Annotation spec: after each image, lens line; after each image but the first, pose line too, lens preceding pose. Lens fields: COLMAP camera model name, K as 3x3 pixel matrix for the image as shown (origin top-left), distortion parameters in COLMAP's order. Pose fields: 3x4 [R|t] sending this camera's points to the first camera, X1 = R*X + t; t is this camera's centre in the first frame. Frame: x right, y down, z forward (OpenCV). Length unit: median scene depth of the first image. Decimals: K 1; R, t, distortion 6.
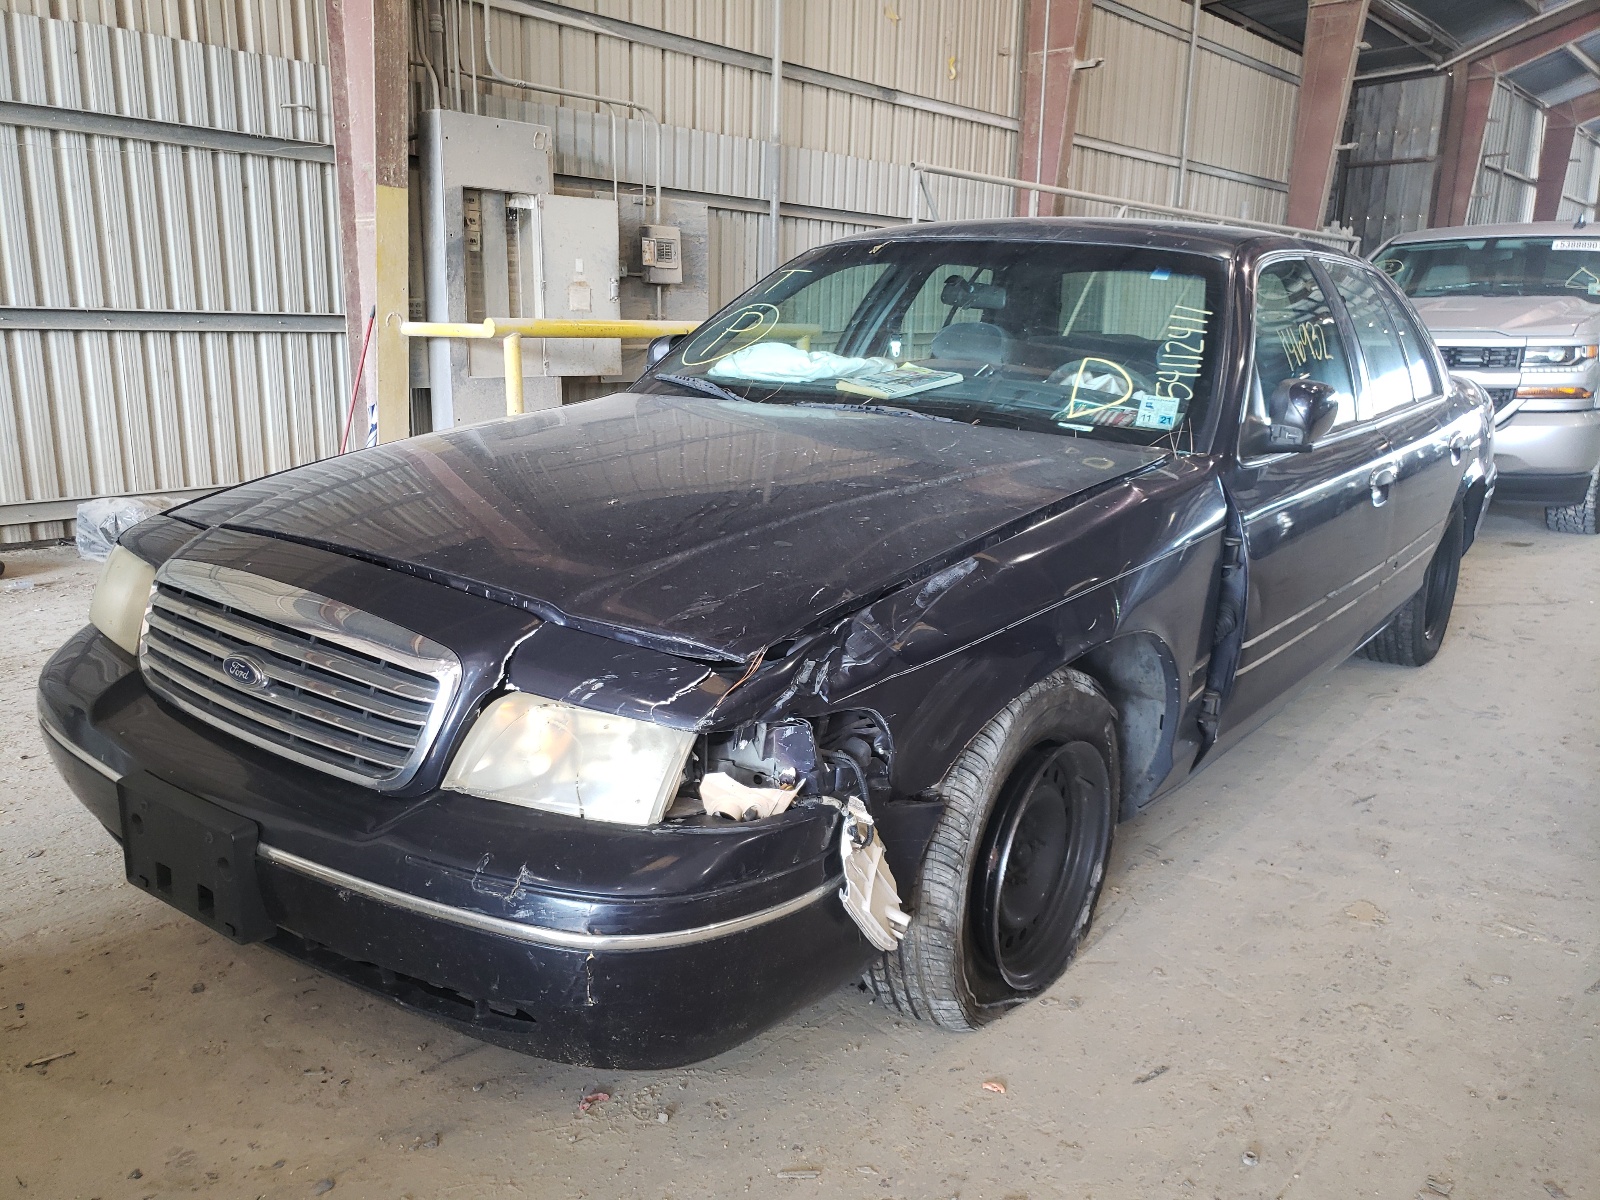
lens RADIAL K [[1234.1, 0, 795.9], [0, 1234.1, 605.5], [0, 0, 1]] dist [0.033859, -0.034241]
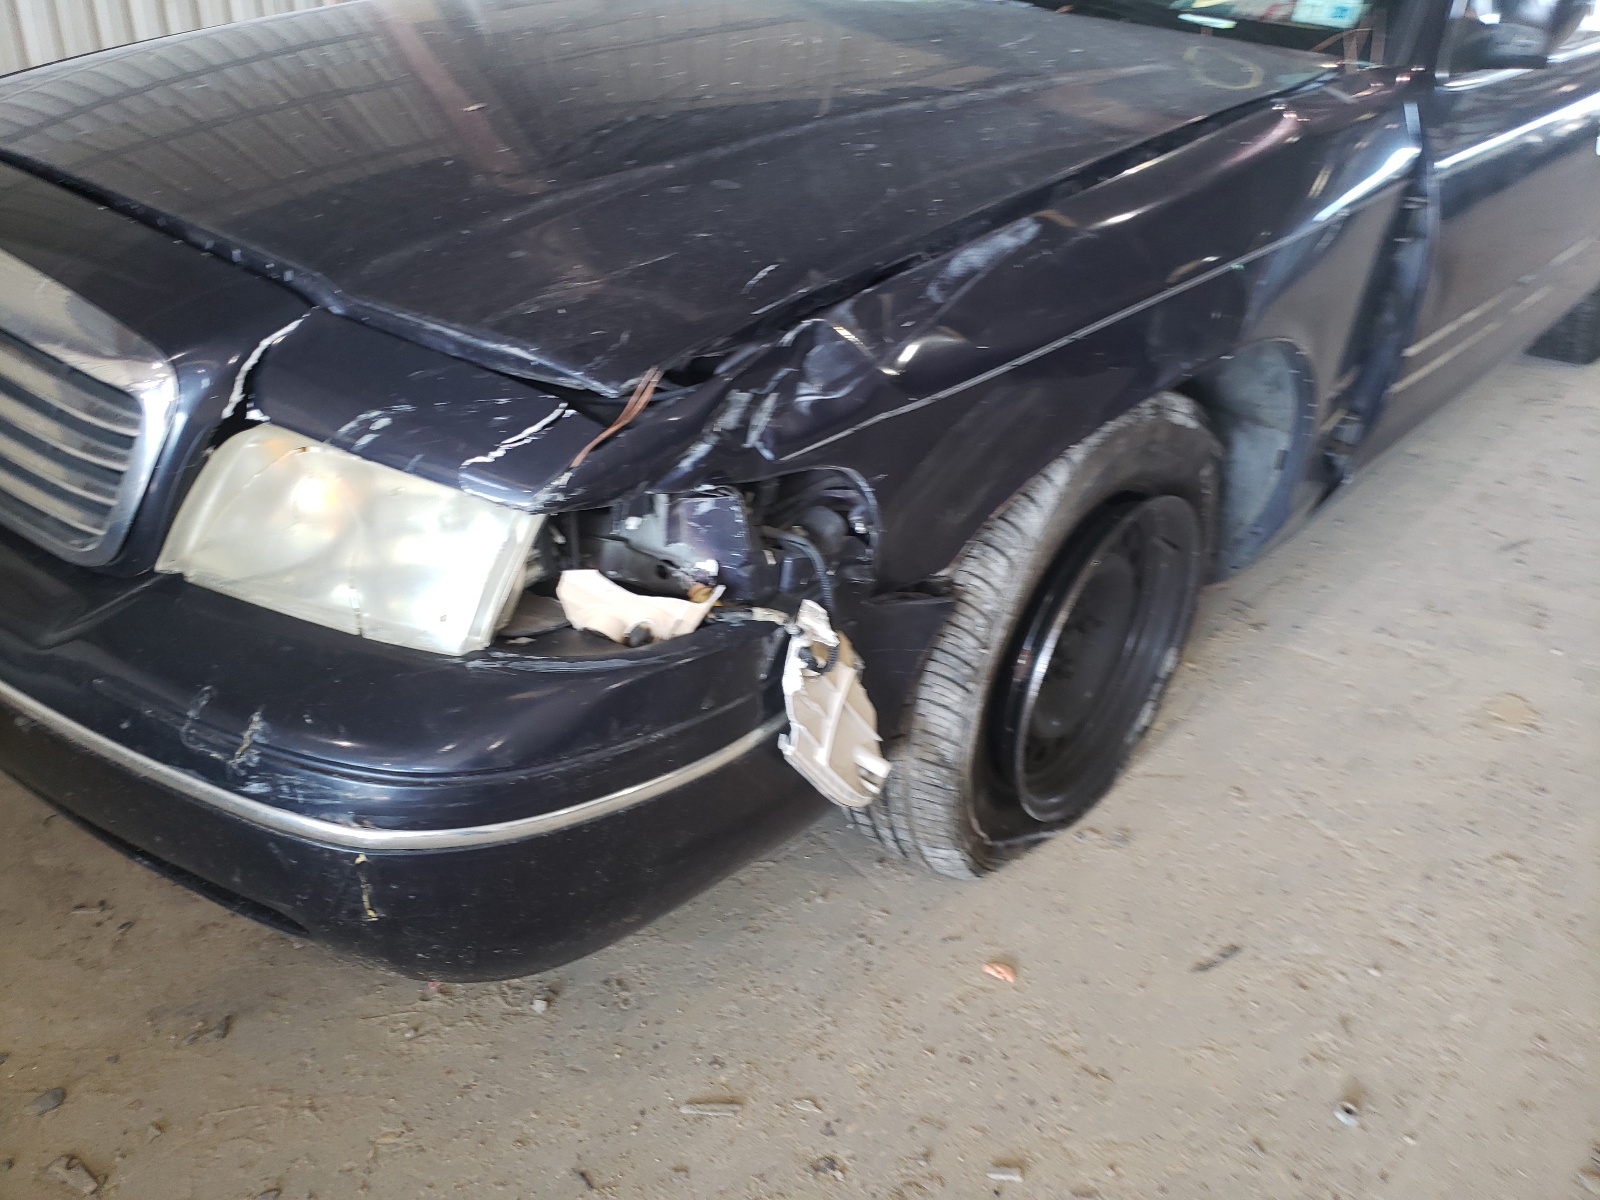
lens RADIAL K [[1234.1, 0, 815.8], [0, 1234.1, 598.1], [0, 0, 1]] dist [0.033859, -0.034241]
pose [[0.998474, 0.043575, -0.033922, 0.065508], [-0.032782, 0.962049, 0.270899, -0.020592], [0.044439, -0.269373, 0.962010, 0.342887]]
